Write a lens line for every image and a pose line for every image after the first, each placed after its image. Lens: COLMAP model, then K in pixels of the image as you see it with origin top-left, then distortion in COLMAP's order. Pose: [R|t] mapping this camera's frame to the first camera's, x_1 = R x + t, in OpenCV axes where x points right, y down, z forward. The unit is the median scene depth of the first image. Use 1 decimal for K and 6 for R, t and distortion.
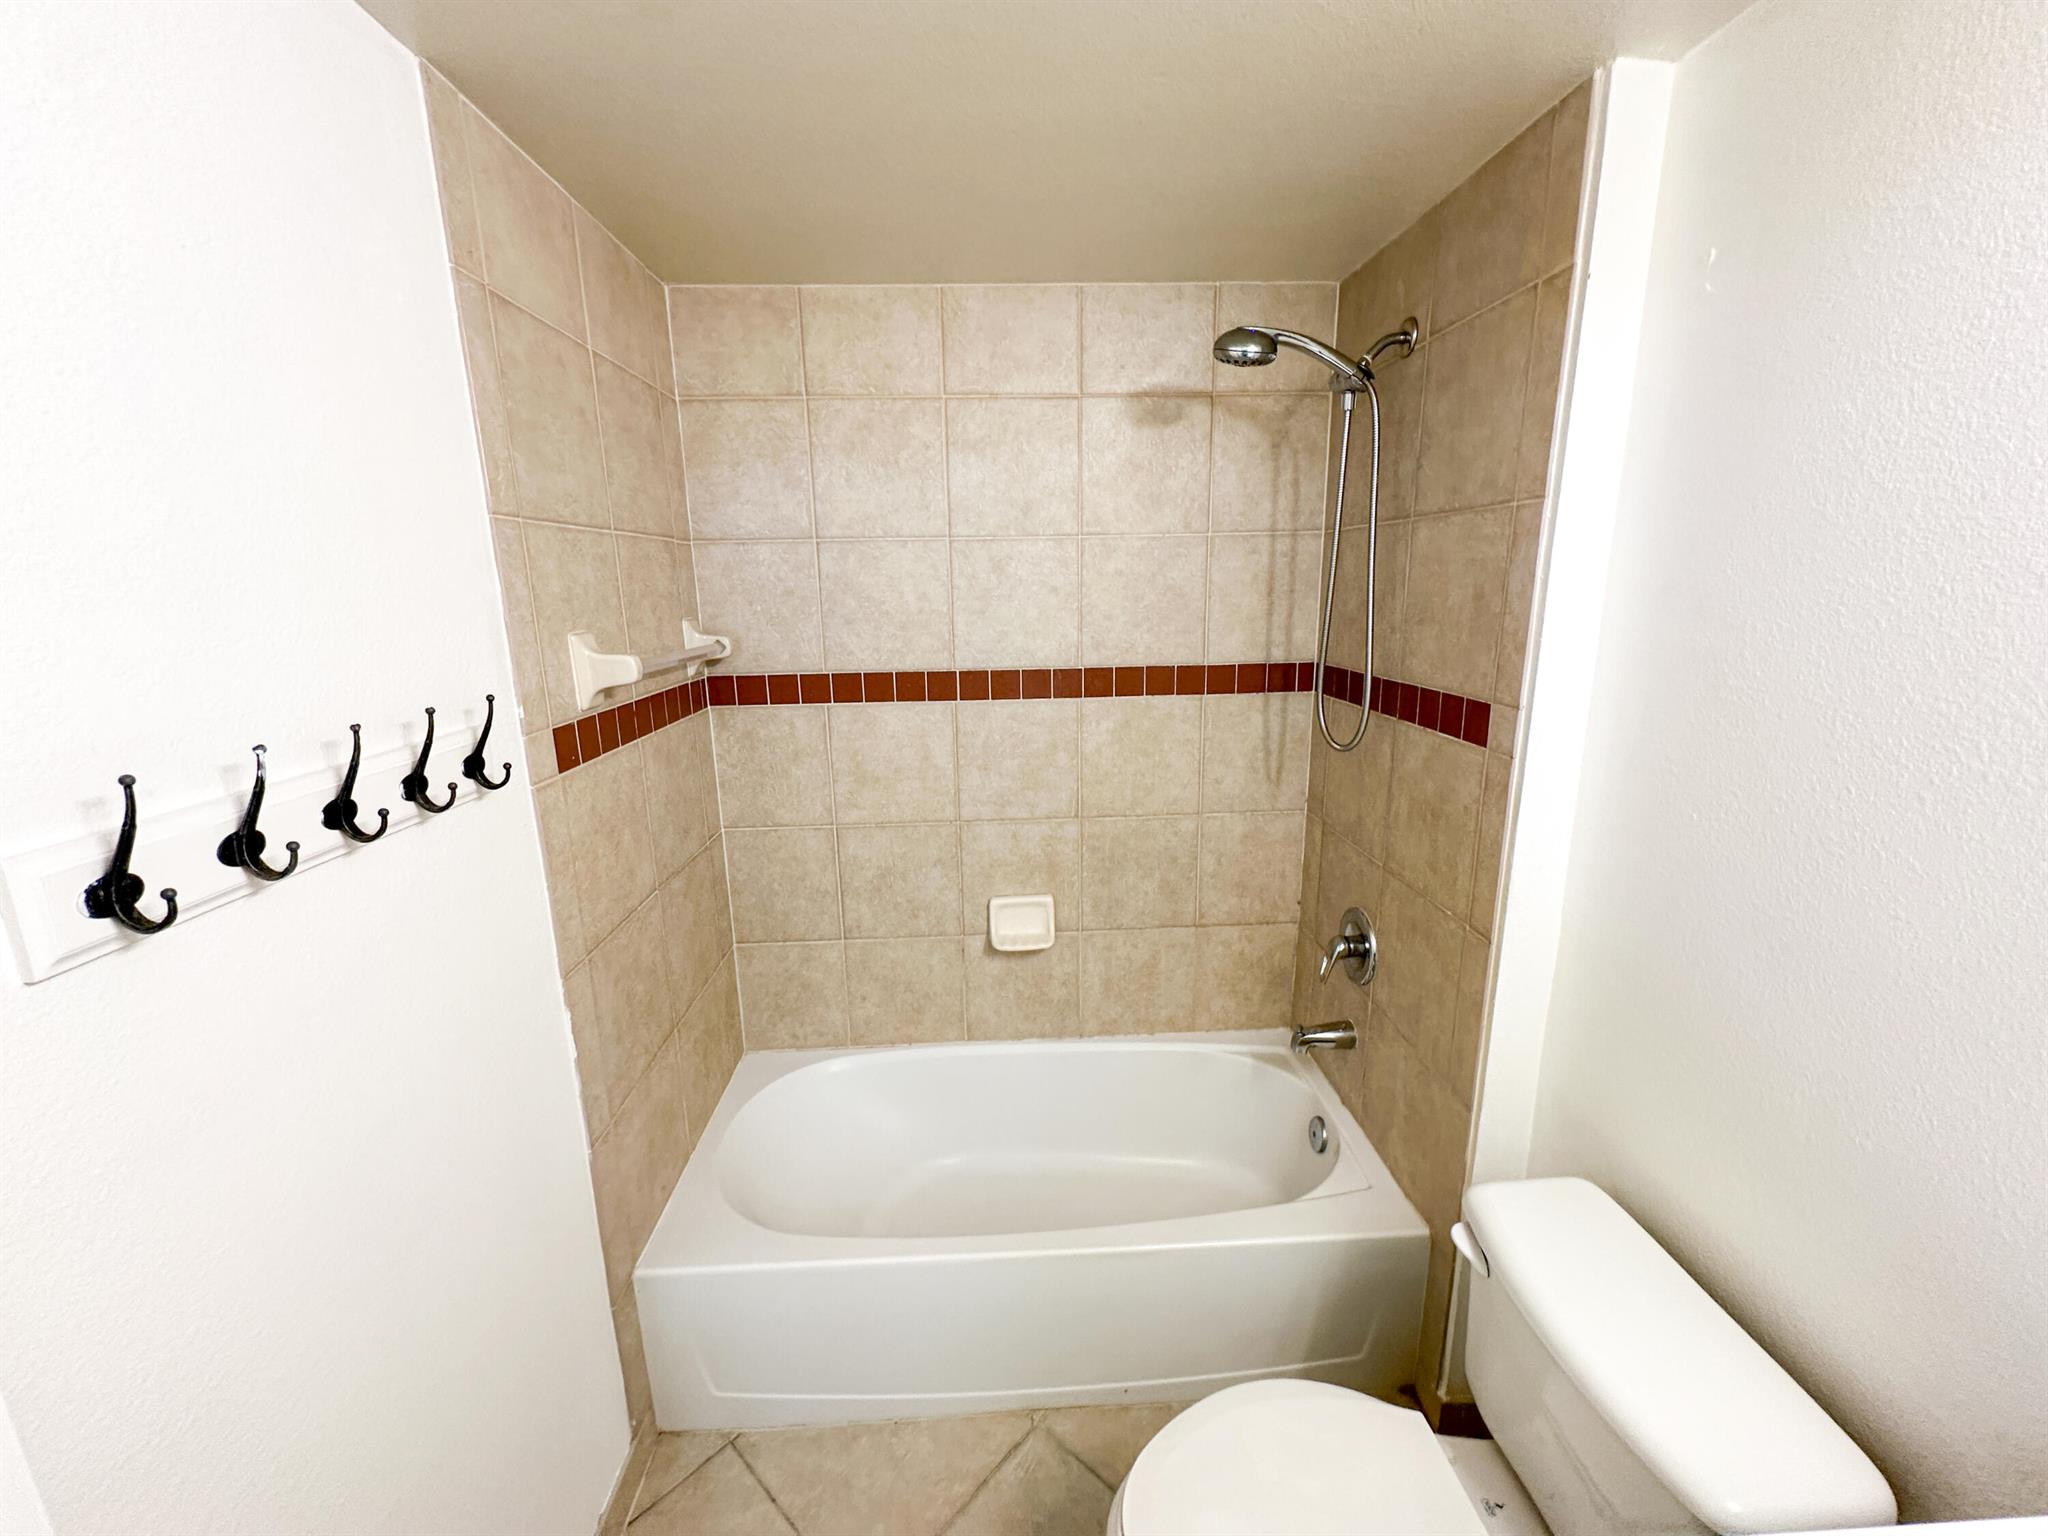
lens RADIAL K [[821.8, 0, 1023.2], [0, 821.8, 769.5], [0, 0, 1]] dist [-0.003982, 0.001141]
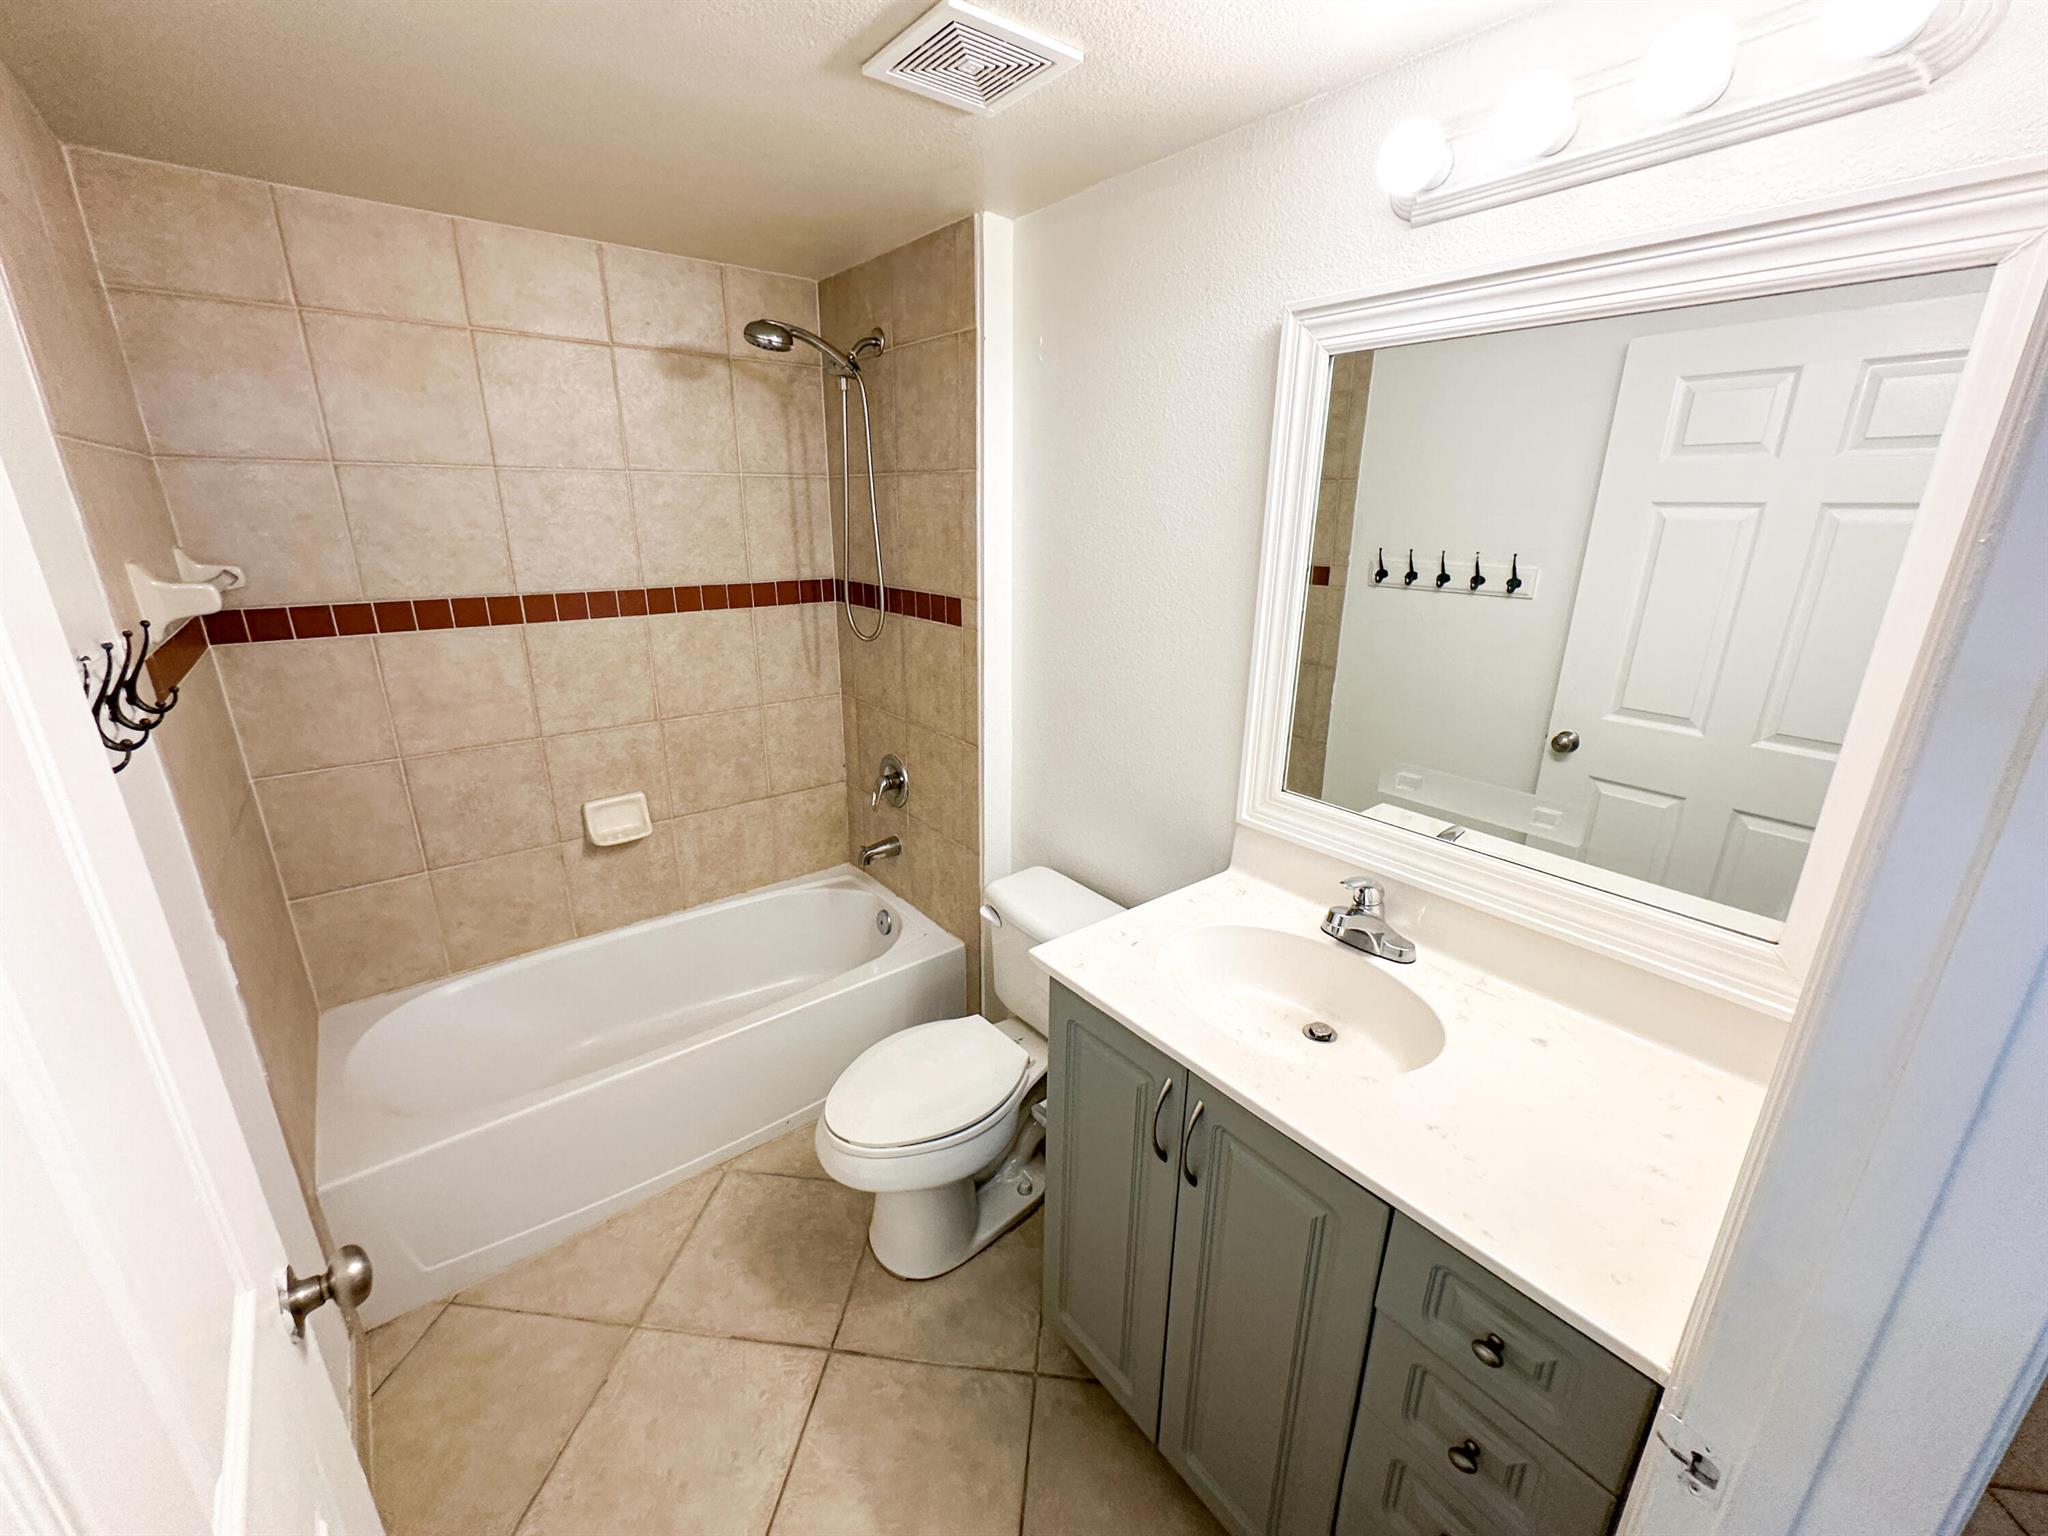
lens RADIAL K [[821.8, 0, 1023.8], [0, 821.8, 769.8], [0, 0, 1]] dist [-0.003982, 0.001141]
pose [[0.808902, -0.156997, 0.566595, -0.203861], [0.108248, 0.986983, 0.118941, 0.050856], [-0.577893, -0.034878, 0.815367, -0.271533]]
